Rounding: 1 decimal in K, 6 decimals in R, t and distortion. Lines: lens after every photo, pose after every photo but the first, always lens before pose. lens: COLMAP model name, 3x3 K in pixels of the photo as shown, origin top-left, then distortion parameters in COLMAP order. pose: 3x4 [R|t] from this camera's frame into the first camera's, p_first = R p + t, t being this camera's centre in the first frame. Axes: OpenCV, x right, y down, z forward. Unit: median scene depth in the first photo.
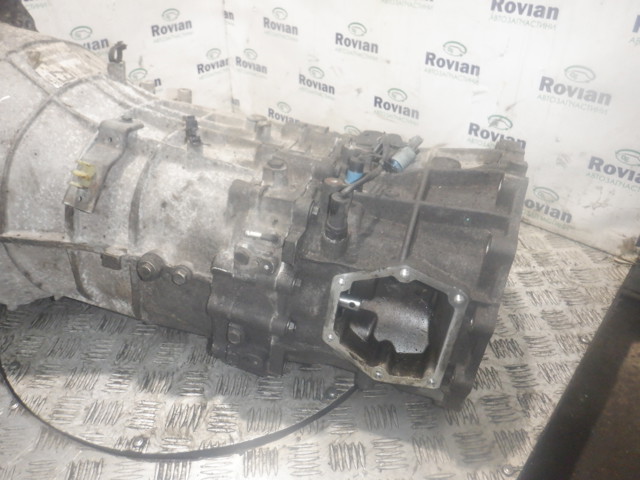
lens RADIAL K [[513.3, 0, 316.6], [0, 513.3, 238.8], [0, 0, 1]] dist [0.003068, -0.021480]
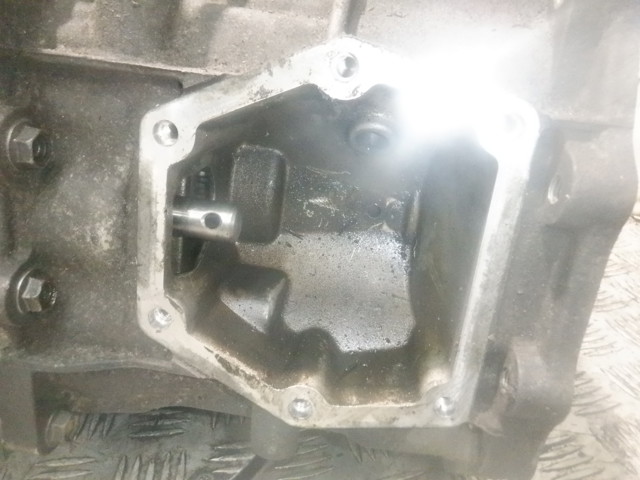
lens RADIAL K [[513.3, 0, 319.8], [0, 513.3, 239.2], [0, 0, 1]] dist [0.003068, -0.021480]
pose [[0.984480, -0.072842, 0.159668, 0.083583], [0.097110, 0.983922, -0.149889, 0.200796], [-0.146182, 0.163068, 0.975725, 0.616660]]
